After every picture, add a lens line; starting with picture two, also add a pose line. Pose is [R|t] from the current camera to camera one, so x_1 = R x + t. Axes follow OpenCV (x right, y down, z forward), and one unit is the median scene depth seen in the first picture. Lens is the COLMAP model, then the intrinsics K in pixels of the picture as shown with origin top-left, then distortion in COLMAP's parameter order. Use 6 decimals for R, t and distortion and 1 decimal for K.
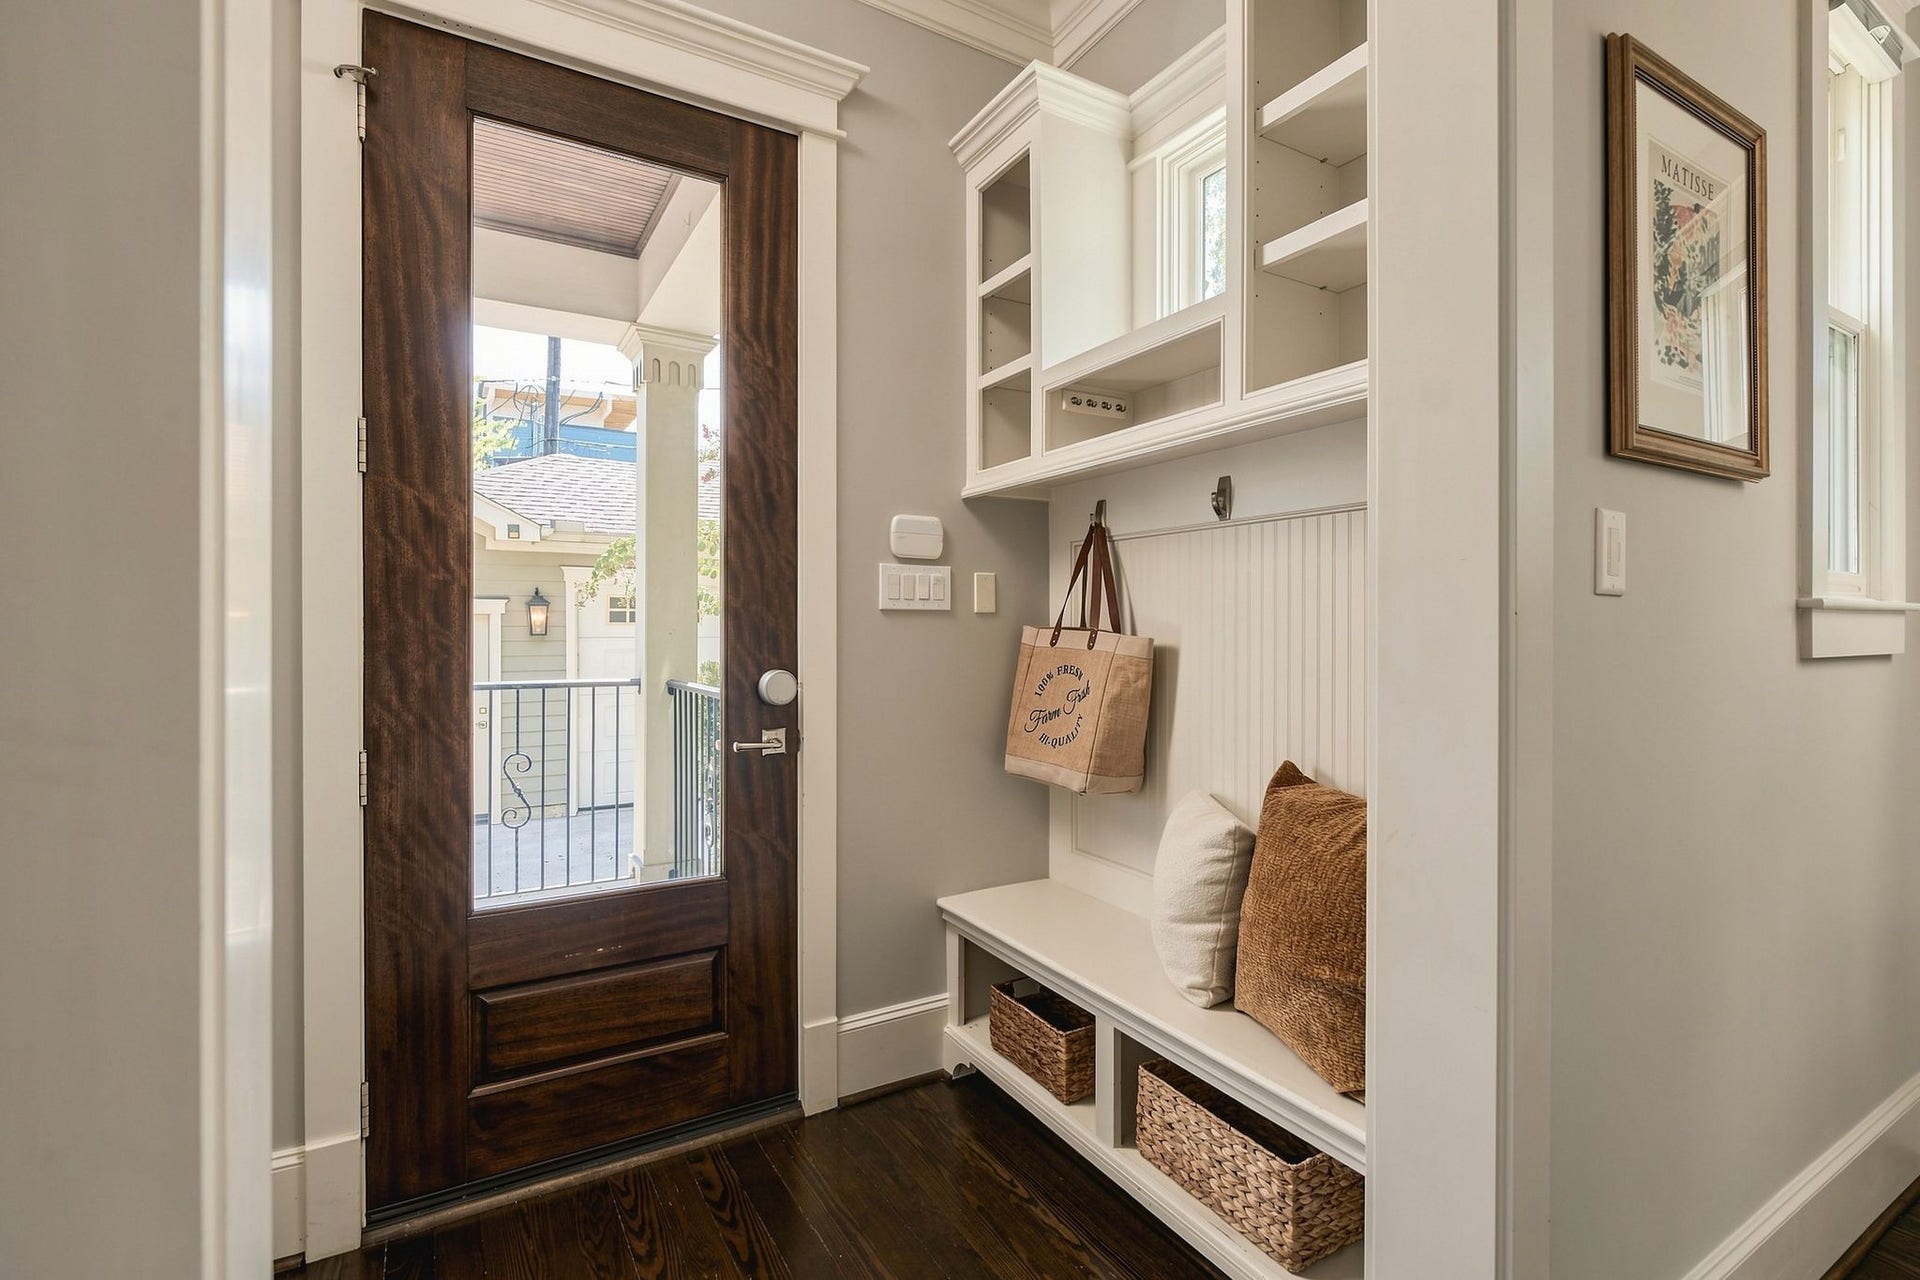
lens RADIAL K [[868.3, 0, 959.9], [0, 868.3, 630.4], [0, 0, 1]] dist [-0.002891, 0.000432]
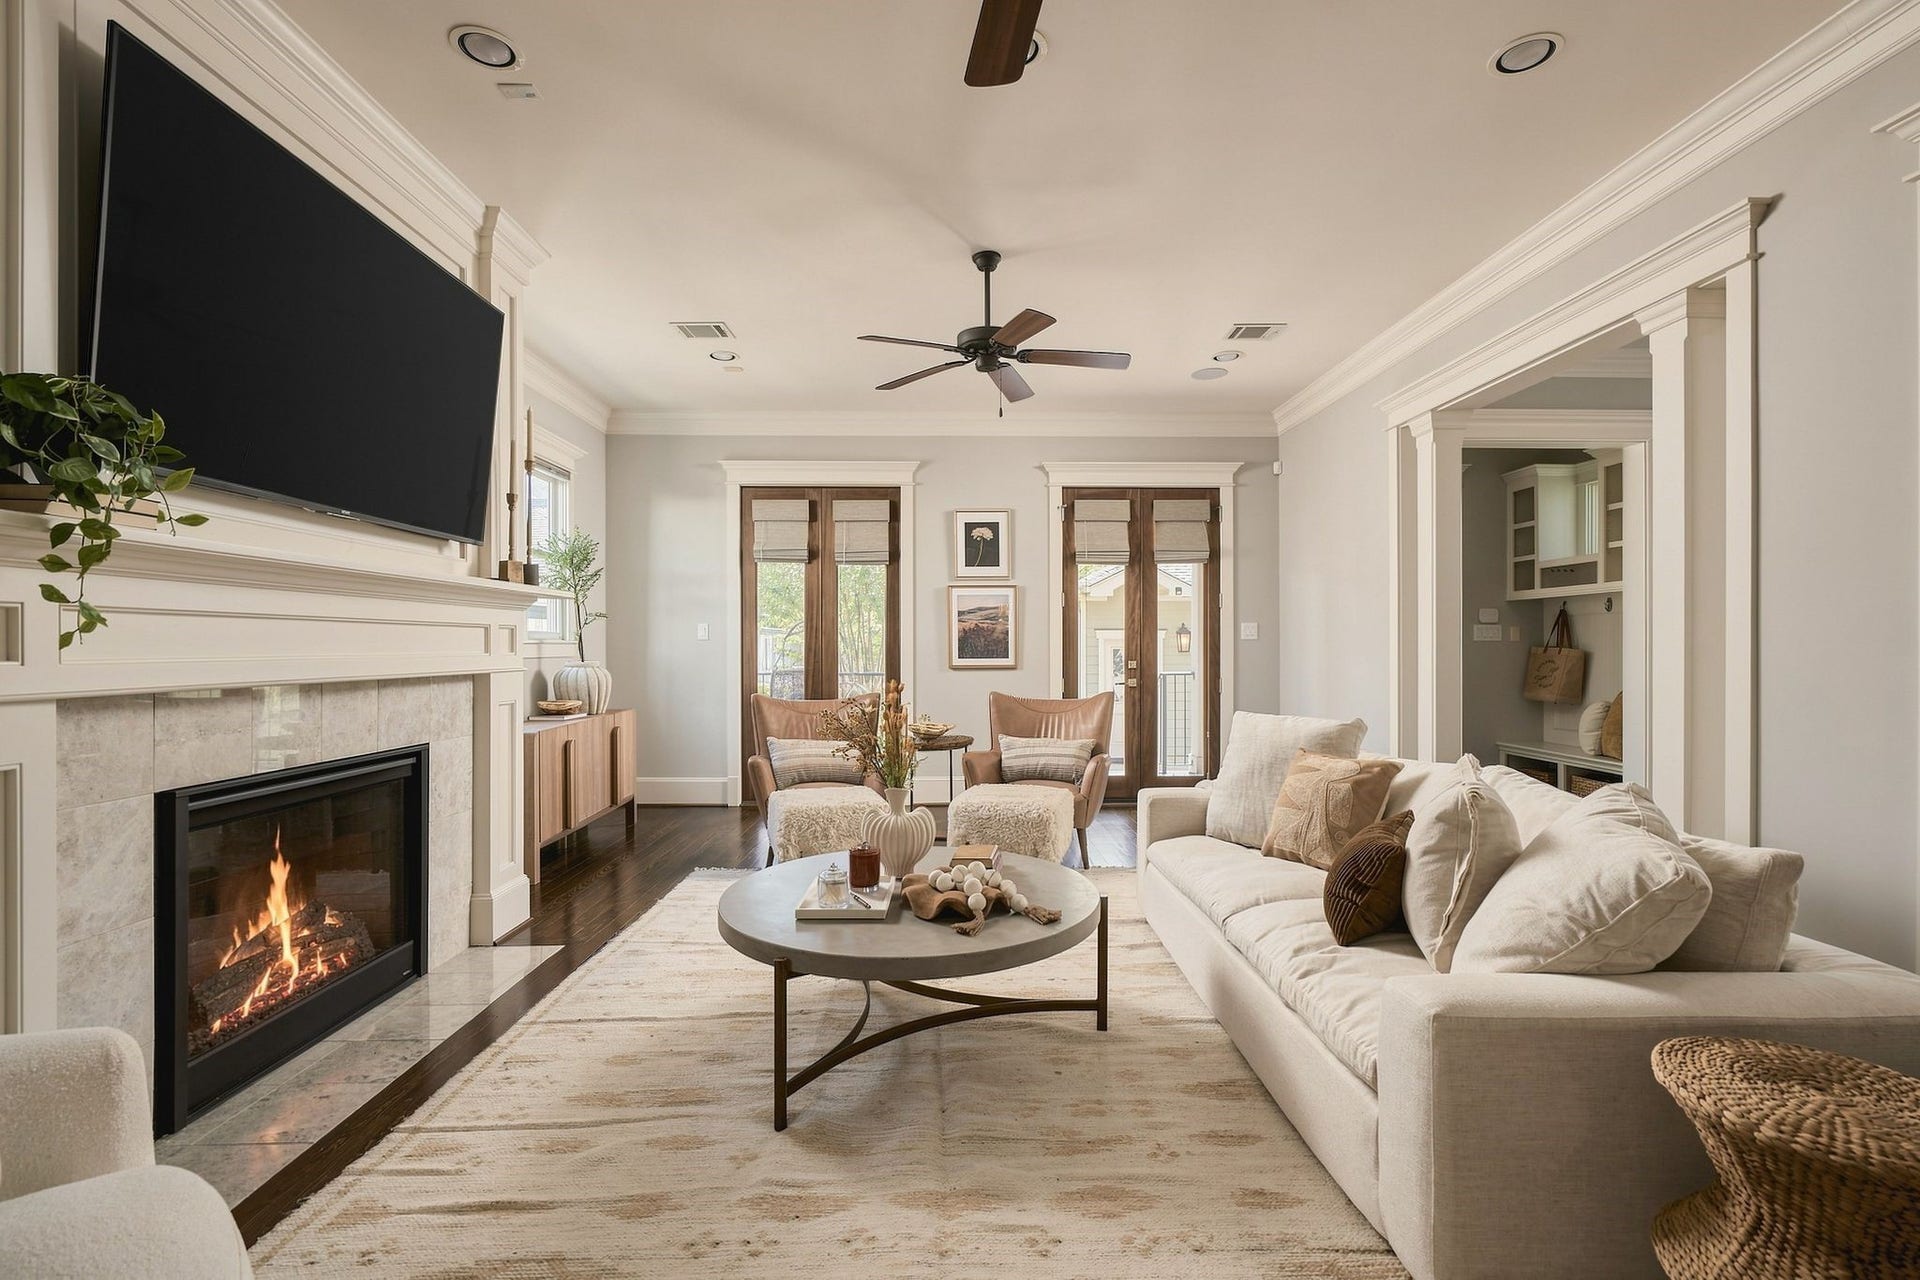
lens RADIAL K [[868.3, 0, 953.8], [0, 868.3, 646.4], [0, 0, 1]] dist [-0.002891, 0.000432]
pose [[0.867969, -0.008591, -0.496544, -0.213646], [0.008186, 0.999962, -0.002992, -0.015573], [0.496551, -0.001468, 0.868006, -3.191746]]
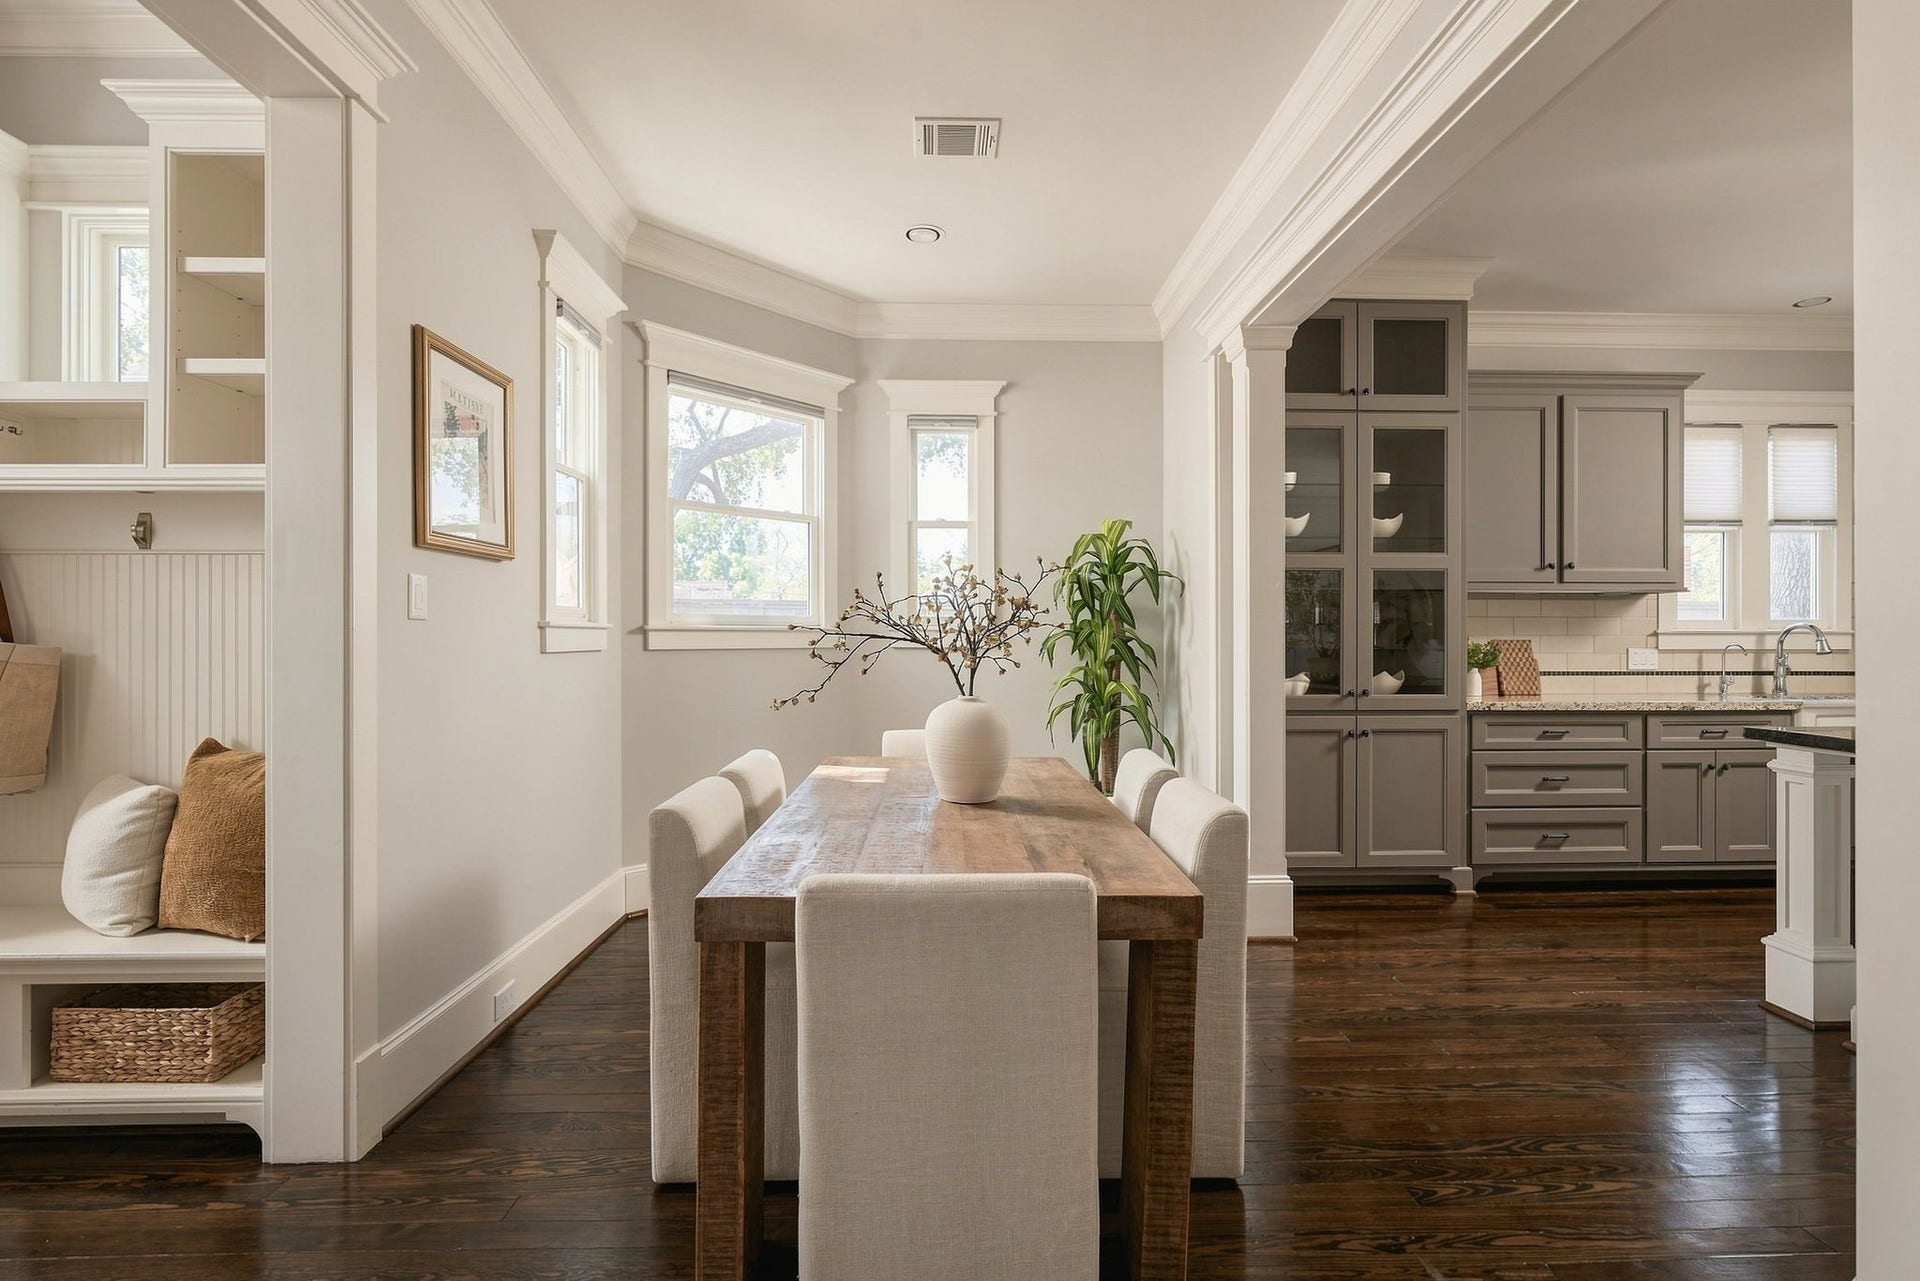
lens RADIAL K [[868.3, 0, 962.9], [0, 868.3, 638.6], [0, 0, 1]] dist [-0.002891, 0.000432]
pose [[0.485136, -0.001359, 0.874438, -0.231791], [0.003475, 0.999994, -0.000374, 0.004508], [-0.874432, 0.003220, 0.485137, -0.680166]]
